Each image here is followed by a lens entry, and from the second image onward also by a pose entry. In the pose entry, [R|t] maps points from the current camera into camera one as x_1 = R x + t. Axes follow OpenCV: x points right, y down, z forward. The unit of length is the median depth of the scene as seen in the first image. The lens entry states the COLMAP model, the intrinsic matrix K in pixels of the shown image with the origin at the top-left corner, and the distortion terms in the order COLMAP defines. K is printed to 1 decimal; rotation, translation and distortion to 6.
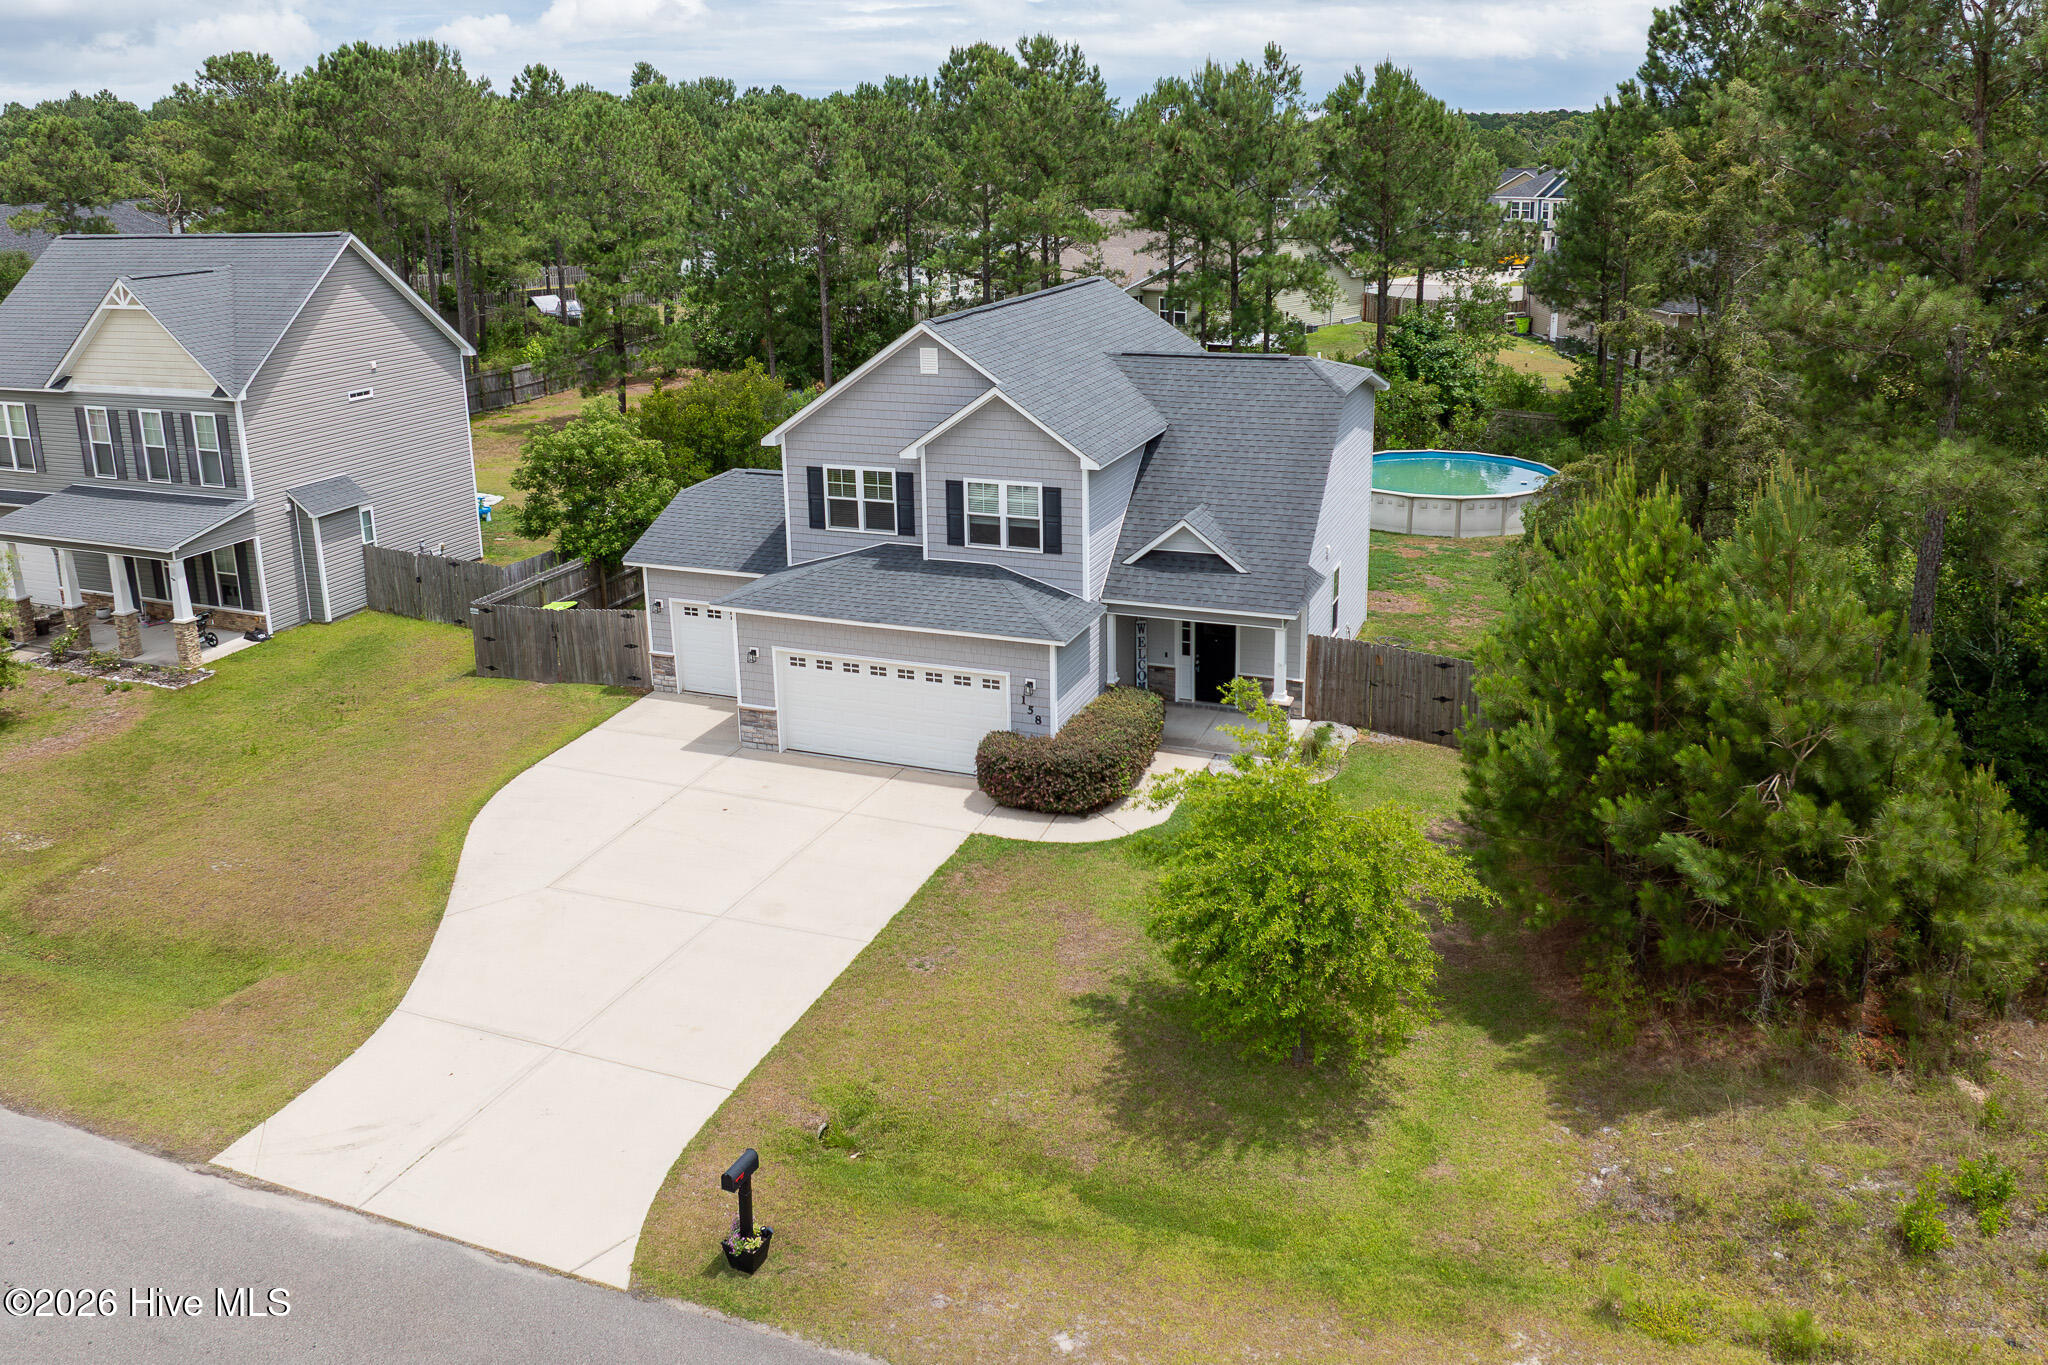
lens RADIAL K [[1458.4, 0, 1038.4], [0, 1458.4, 688.8], [0, 0, 1]] dist [-0.039005, -0.002859]
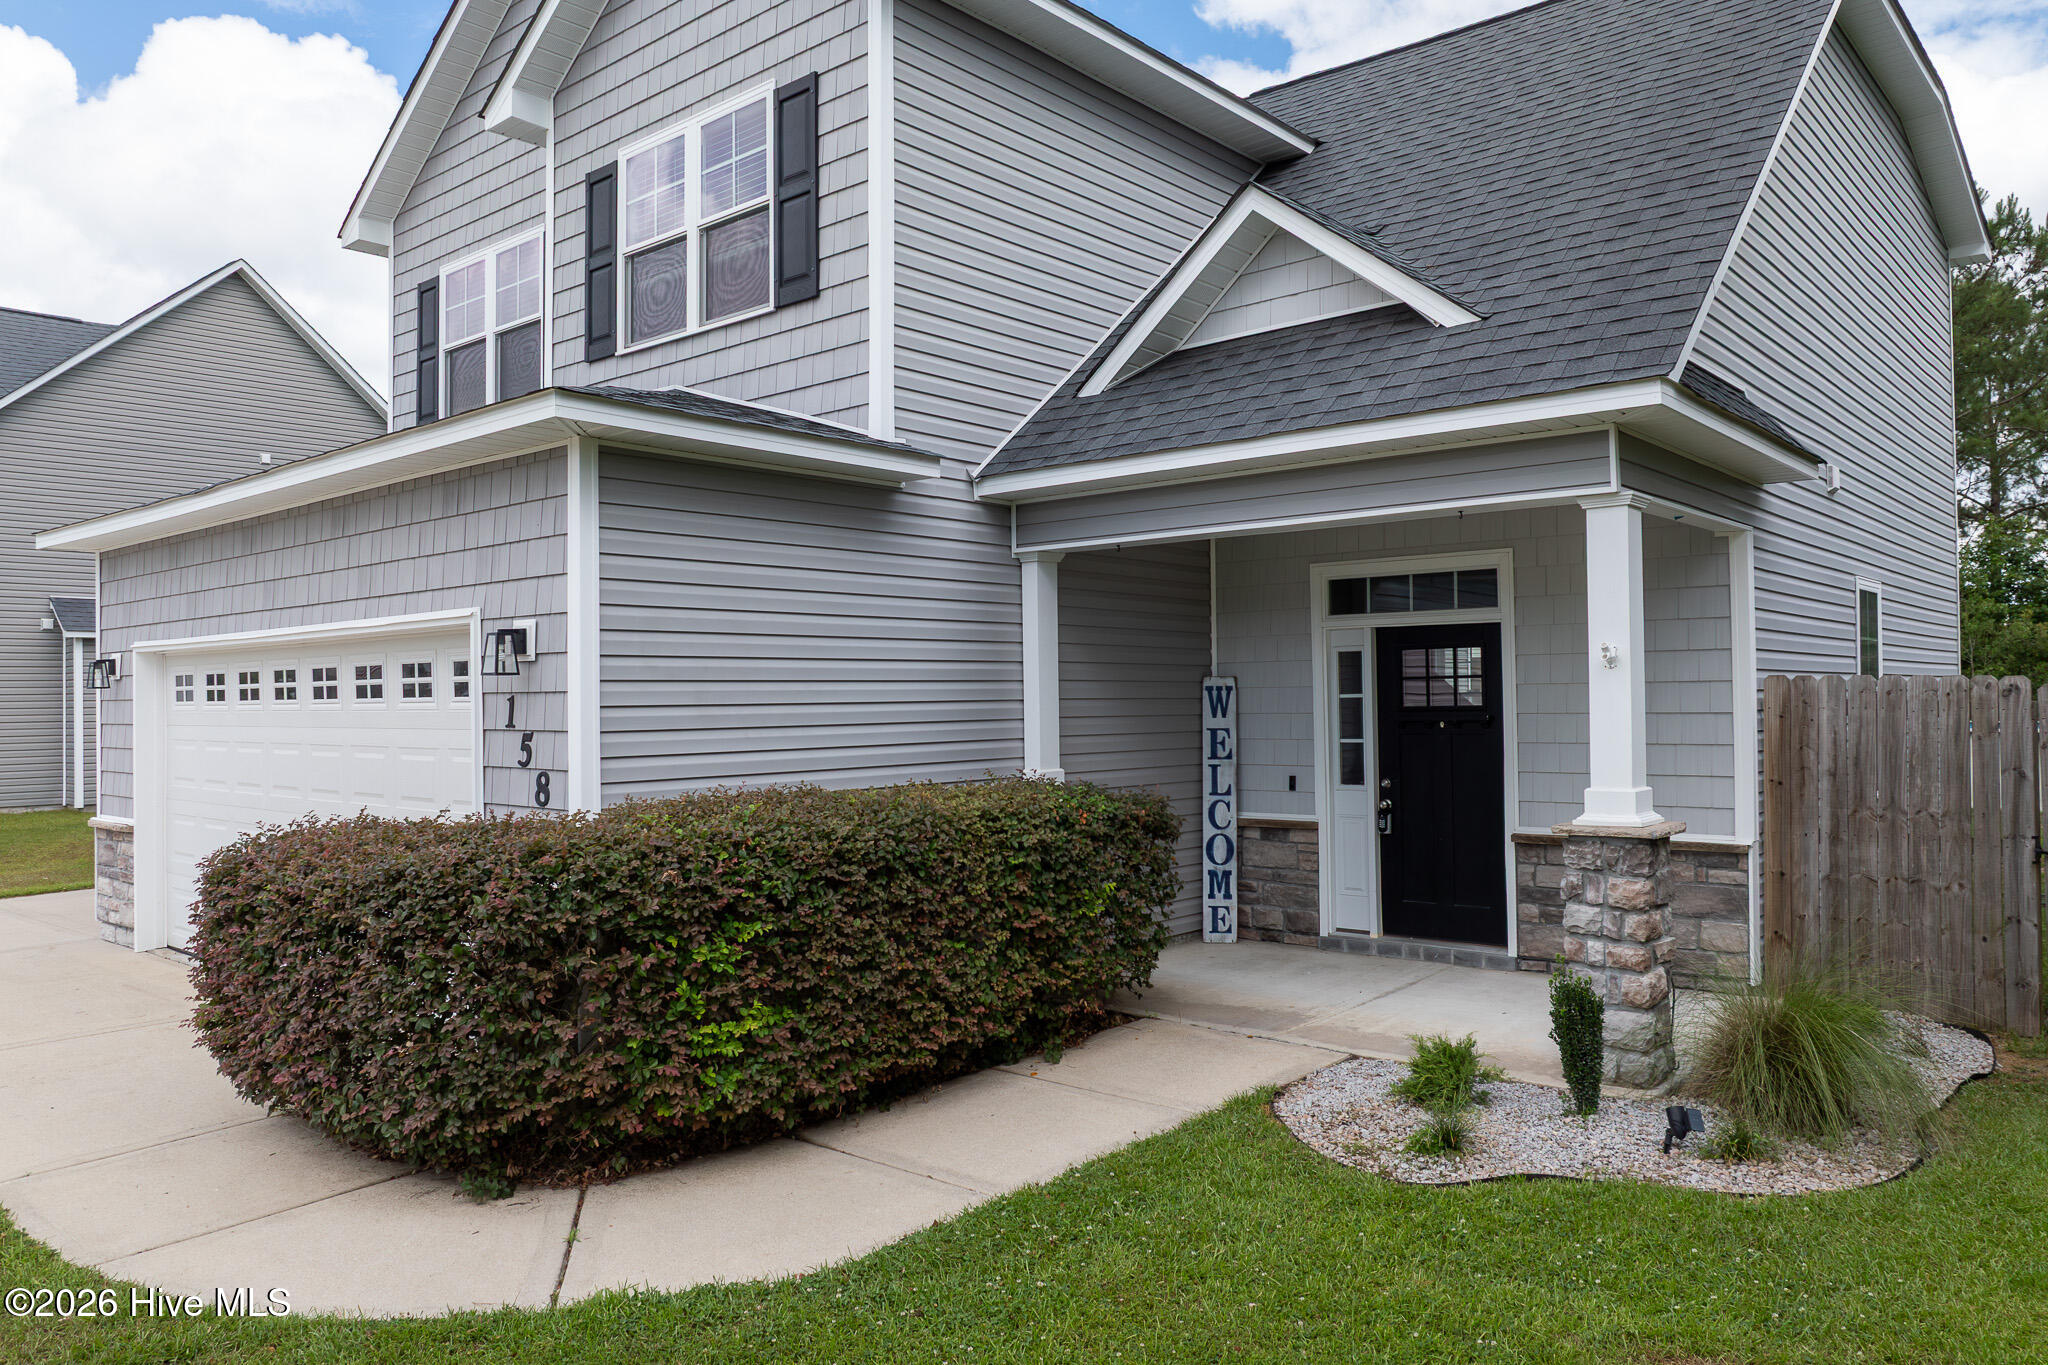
lens RADIAL K [[1458.4, 0, 1038.4], [0, 1458.4, 688.8], [0, 0, 1]] dist [-0.039005, -0.002859]
pose [[0.948733, 0.008419, -0.315966, 0.142054], [-0.109613, 0.946373, -0.303913, 0.063892], [0.296463, 0.322967, 0.898778, 0.716082]]
